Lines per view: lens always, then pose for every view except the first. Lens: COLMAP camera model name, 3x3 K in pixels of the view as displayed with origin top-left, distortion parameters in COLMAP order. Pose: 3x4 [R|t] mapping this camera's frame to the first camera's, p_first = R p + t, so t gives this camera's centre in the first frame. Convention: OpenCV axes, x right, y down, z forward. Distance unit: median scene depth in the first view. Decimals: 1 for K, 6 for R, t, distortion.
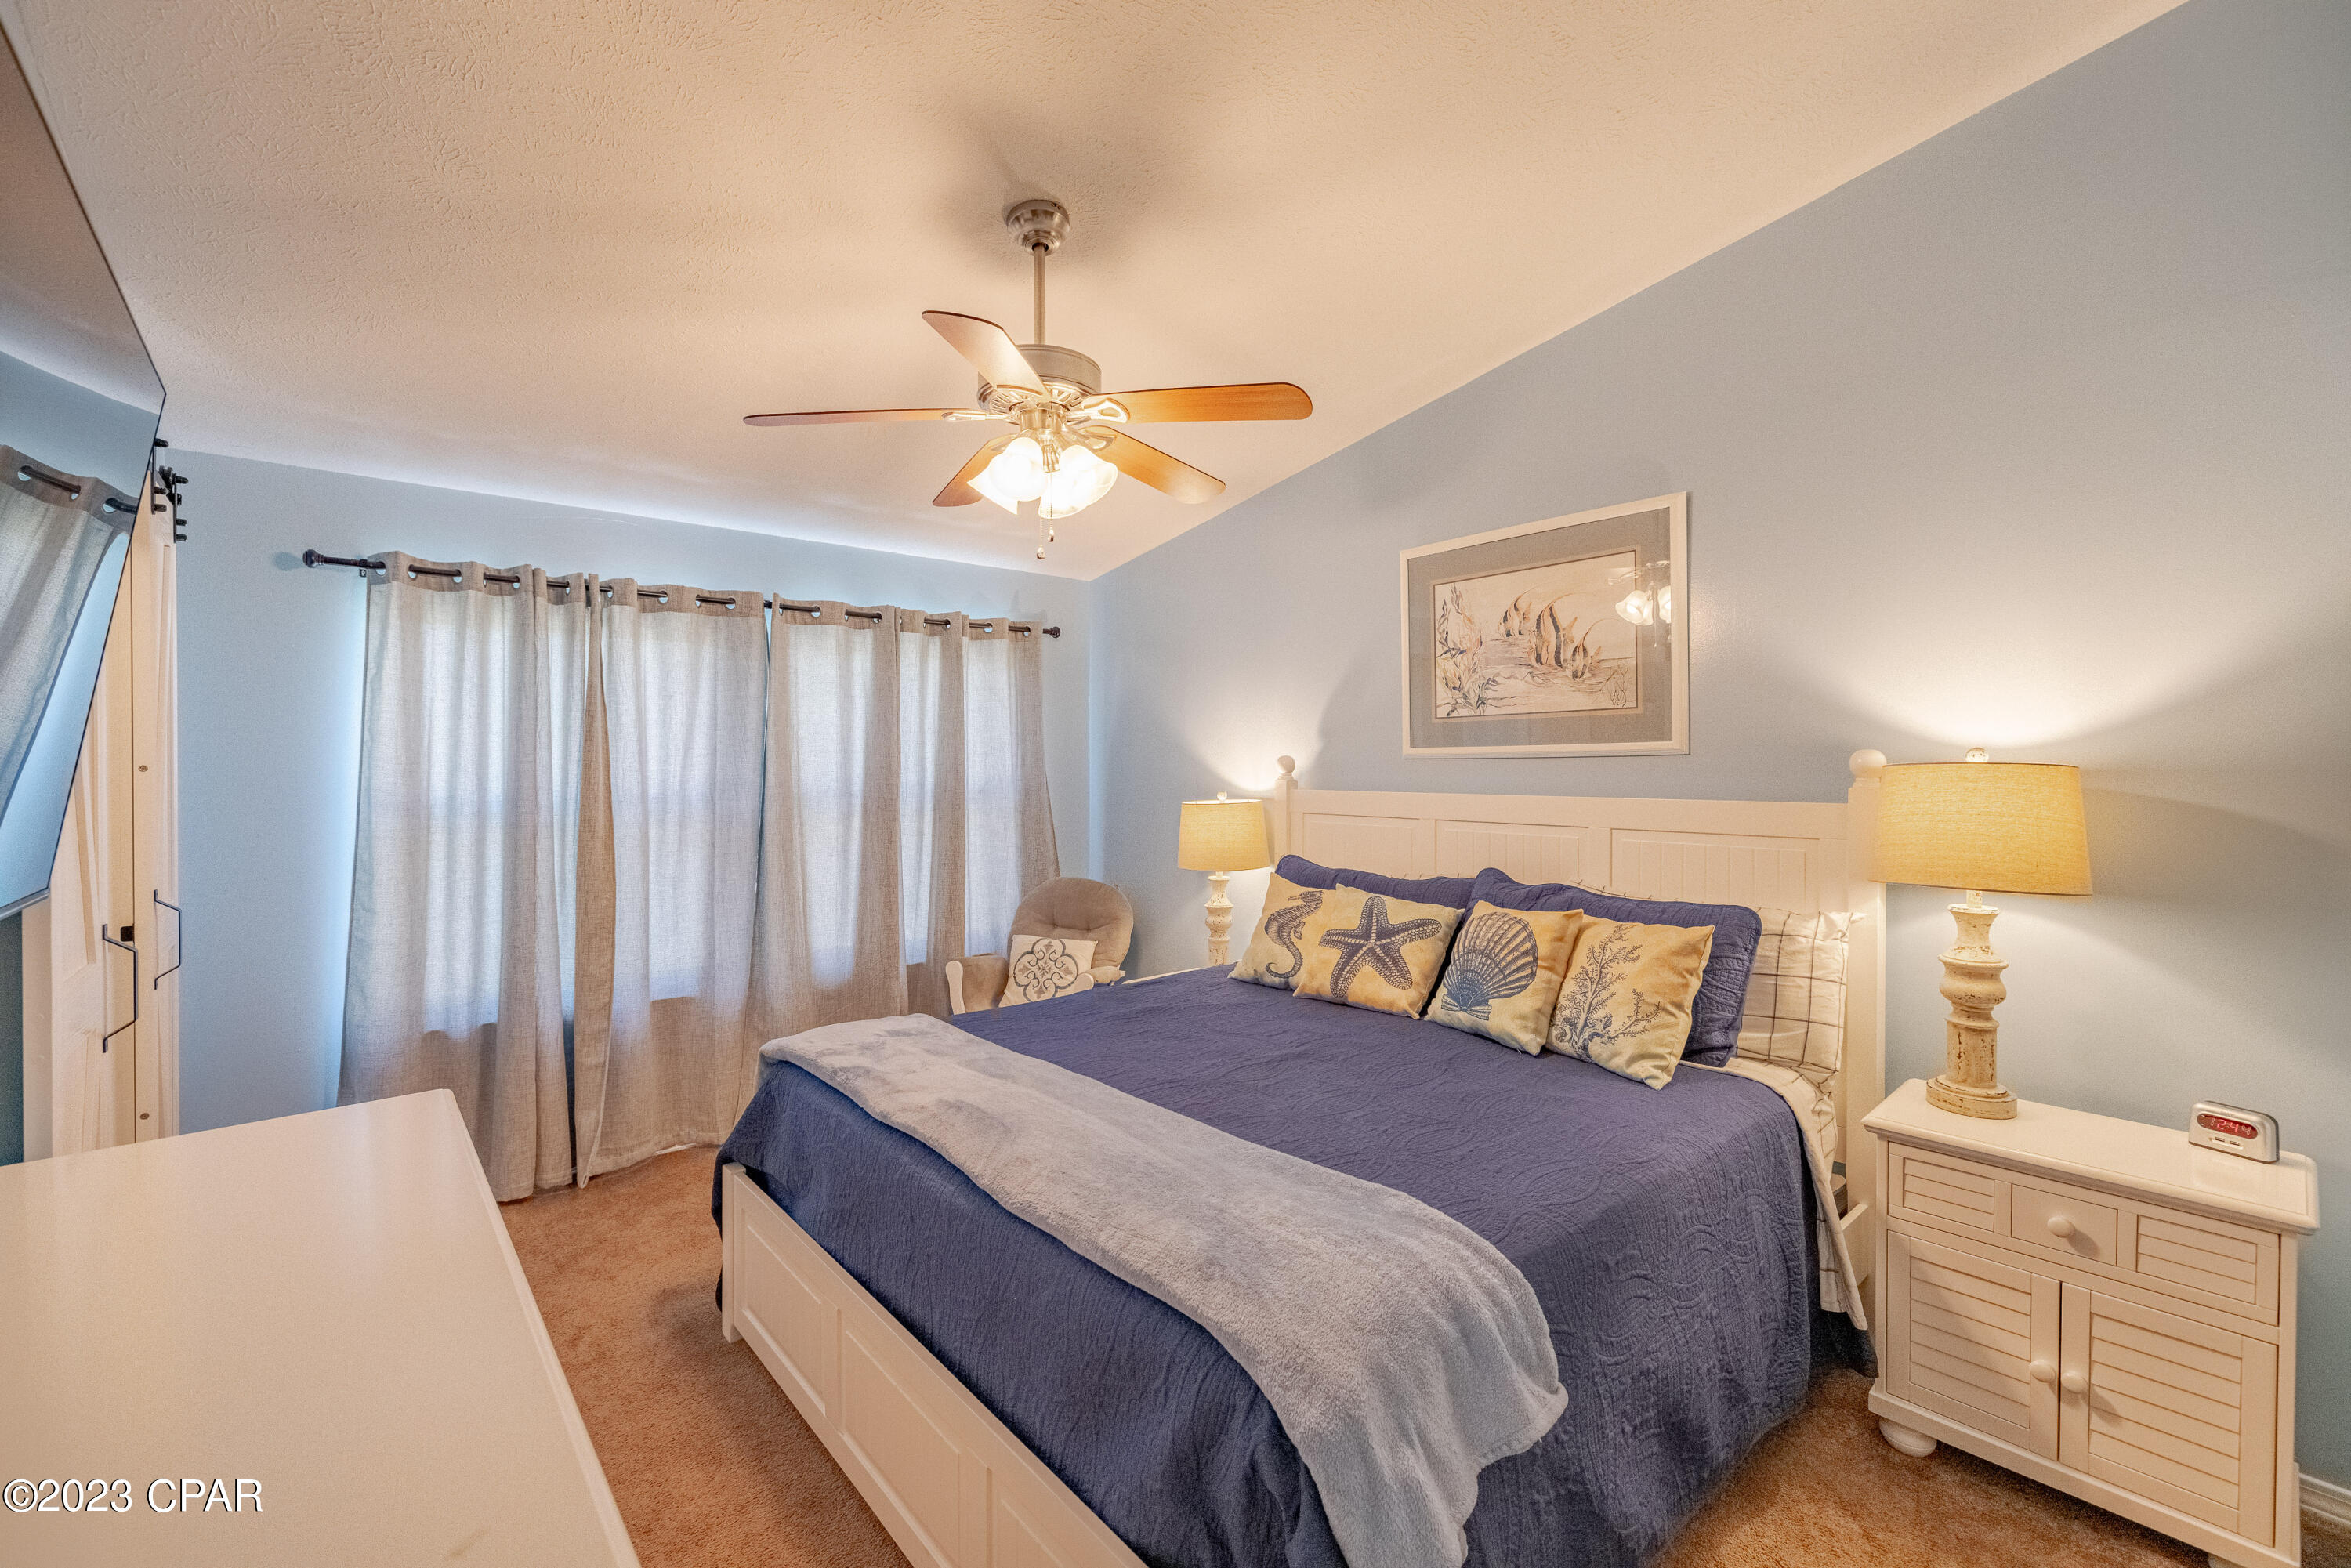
lens RADIAL K [[982.4, 0, 1177.5], [0, 982.4, 770.7], [0, 0, 1]] dist [0.000987, -0.000618]
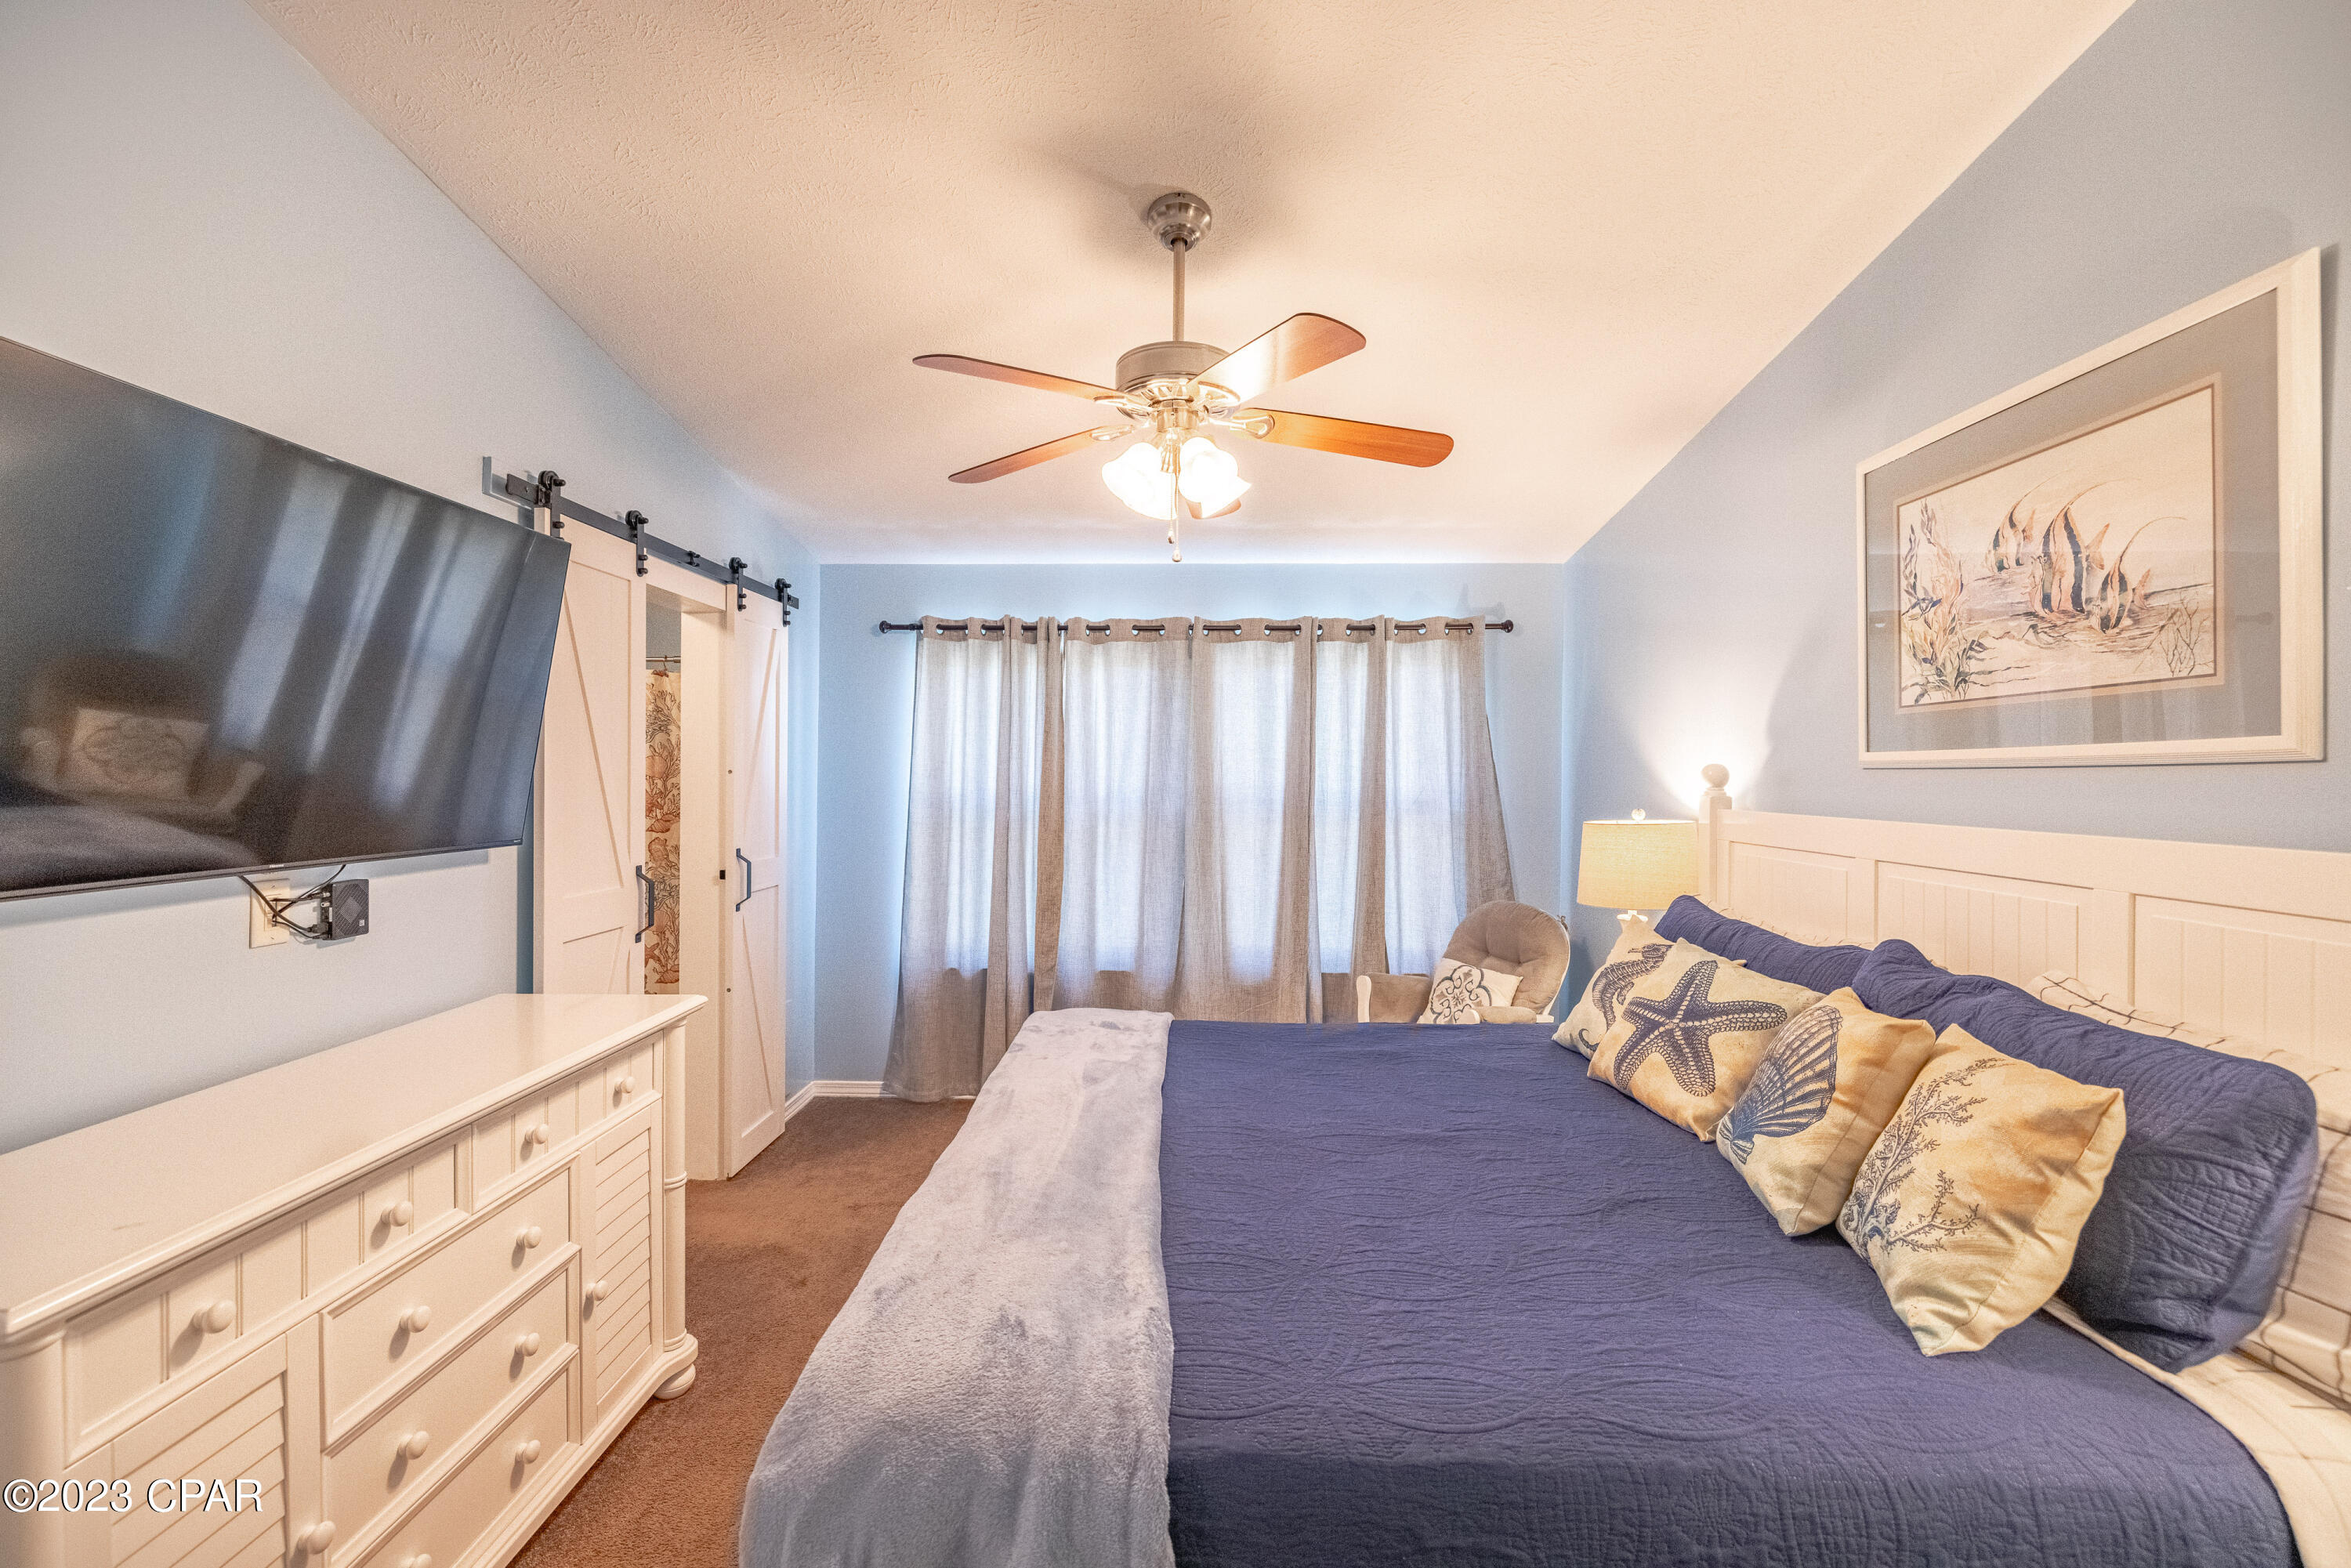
lens RADIAL K [[982.4, 0, 1173.1], [0, 982.4, 775.5], [0, 0, 1]] dist [0.000987, -0.000618]
pose [[0.745539, 0.007792, -0.666416, 0.362786], [-0.010719, 0.999943, -0.000299, -0.002153], [0.666376, 0.007366, 0.745580, 0.193857]]
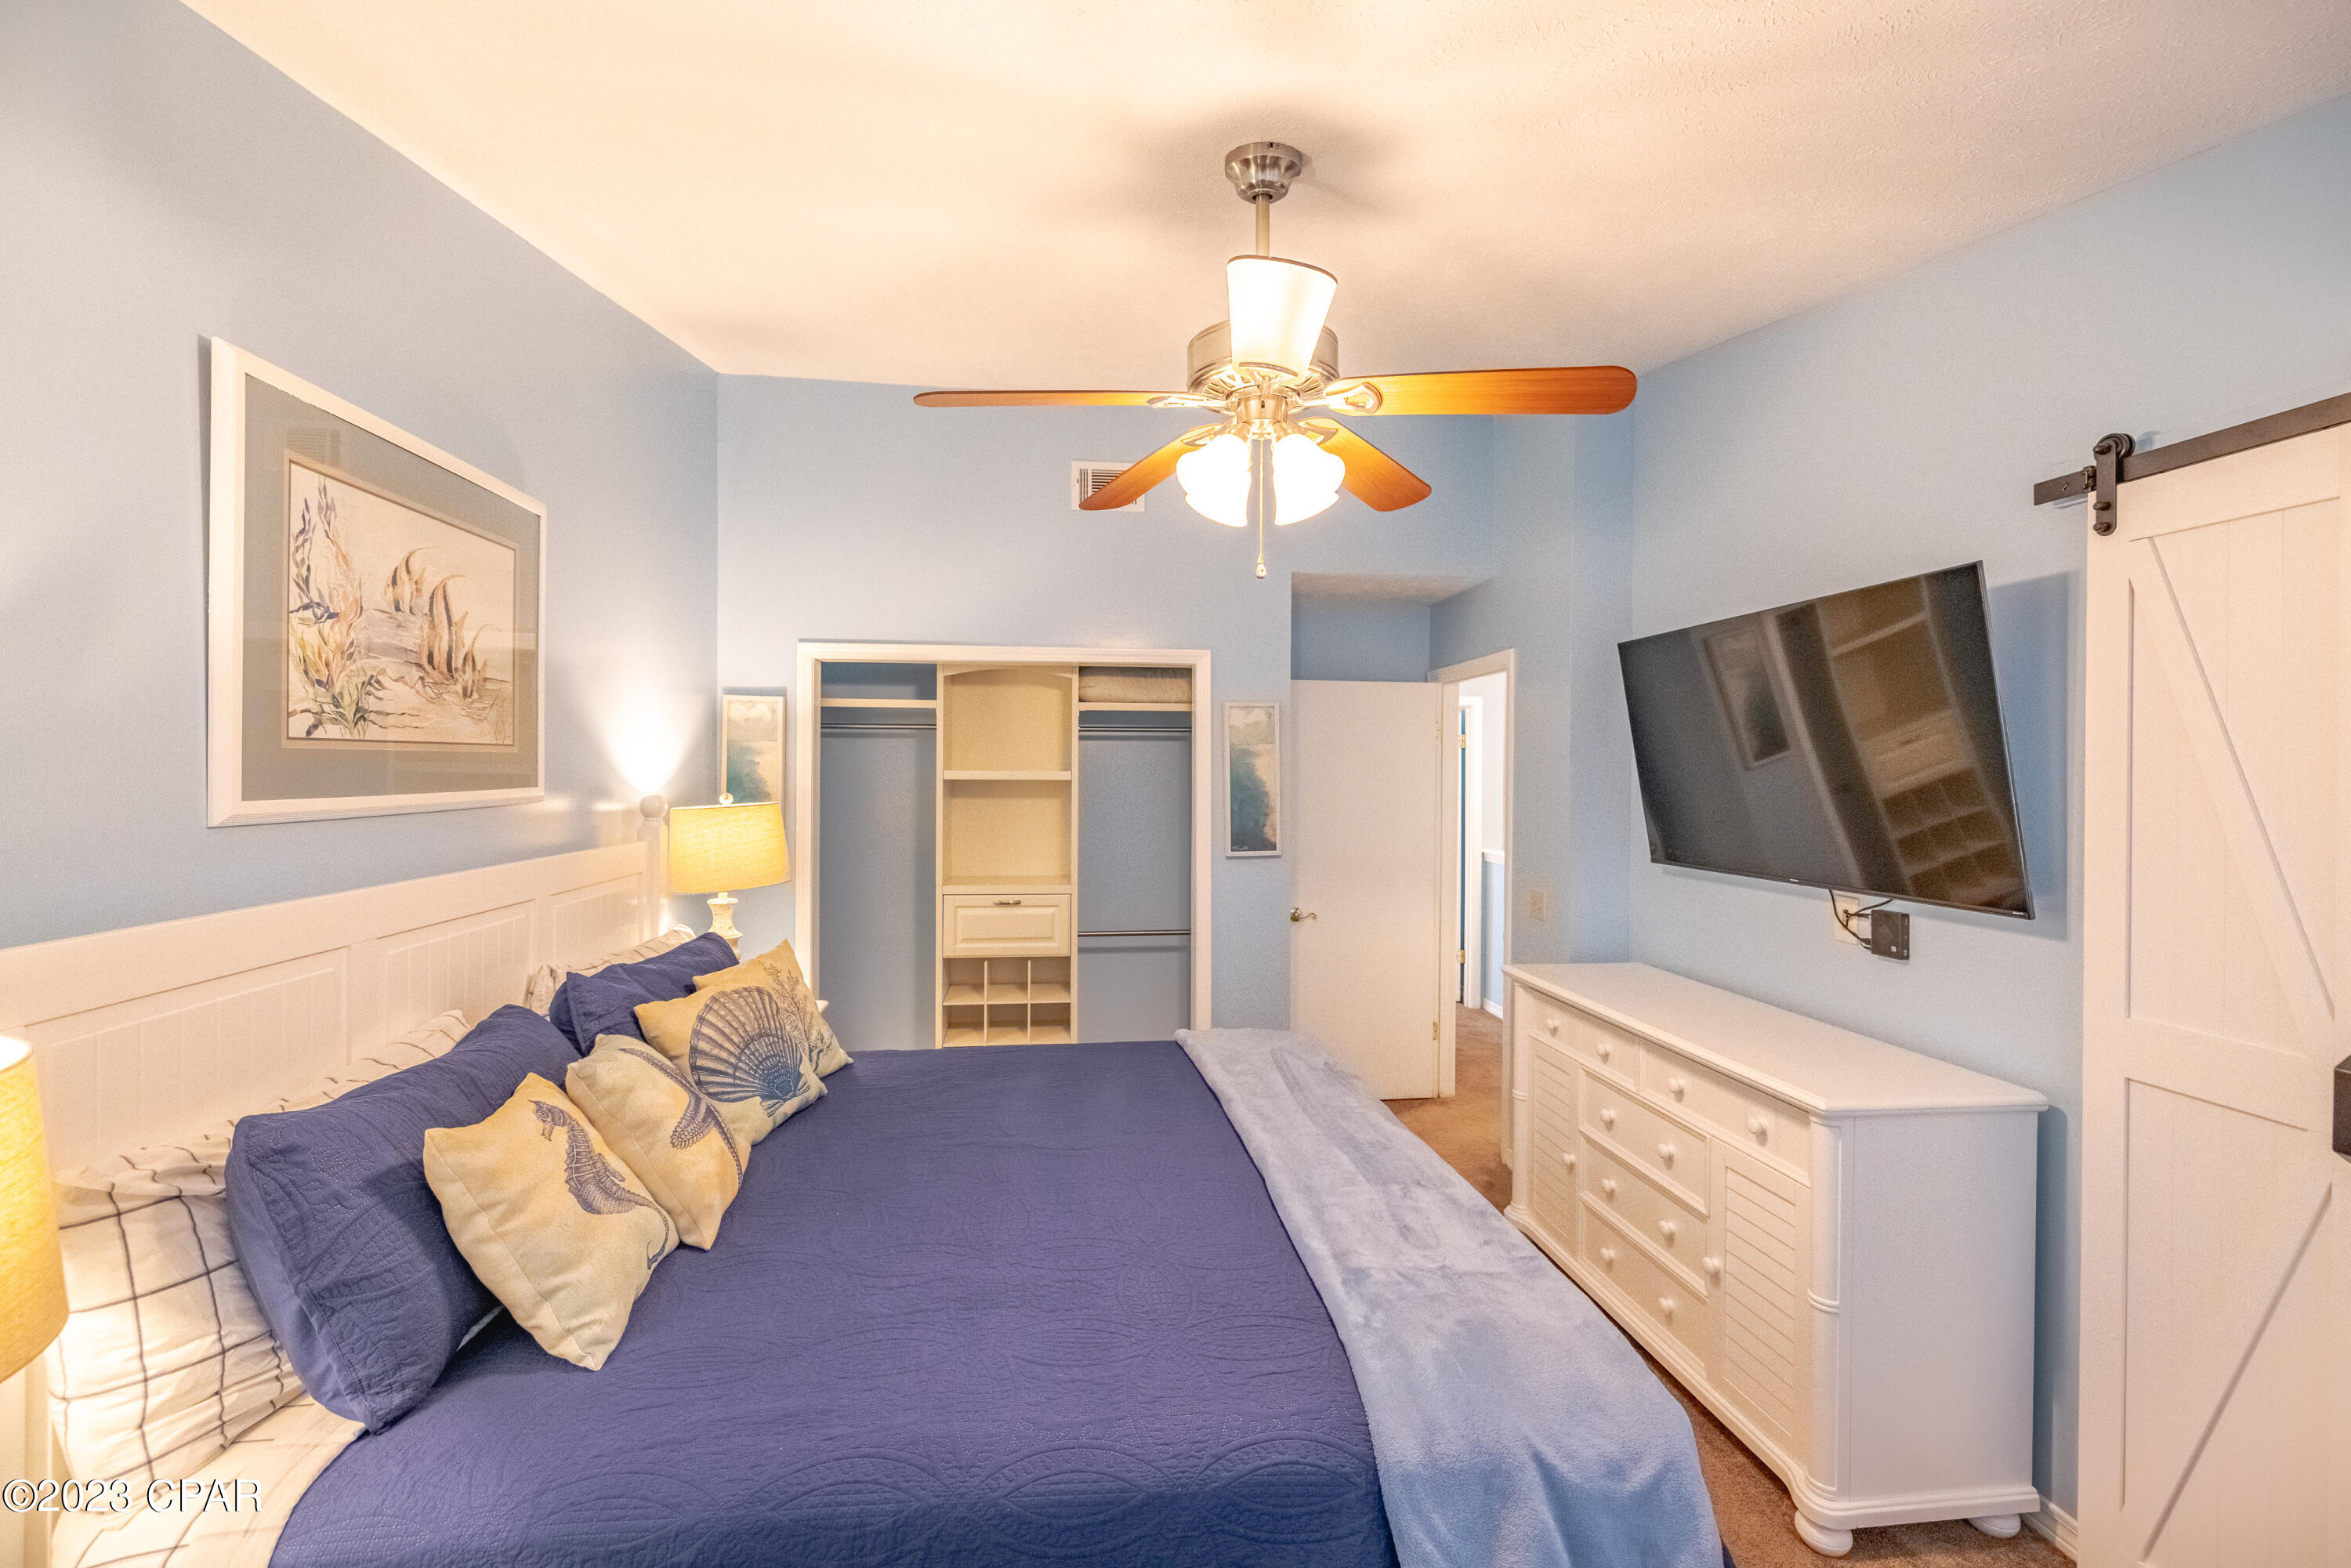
lens RADIAL K [[982.4, 0, 1152.8], [0, 982.4, 775.7], [0, 0, 1]] dist [0.000987, -0.000618]
pose [[-0.817489, -0.003730, 0.575933, -0.385258], [0.000816, 0.999971, 0.007634, -0.041032], [-0.575944, 0.006711, -0.817461, 1.228741]]
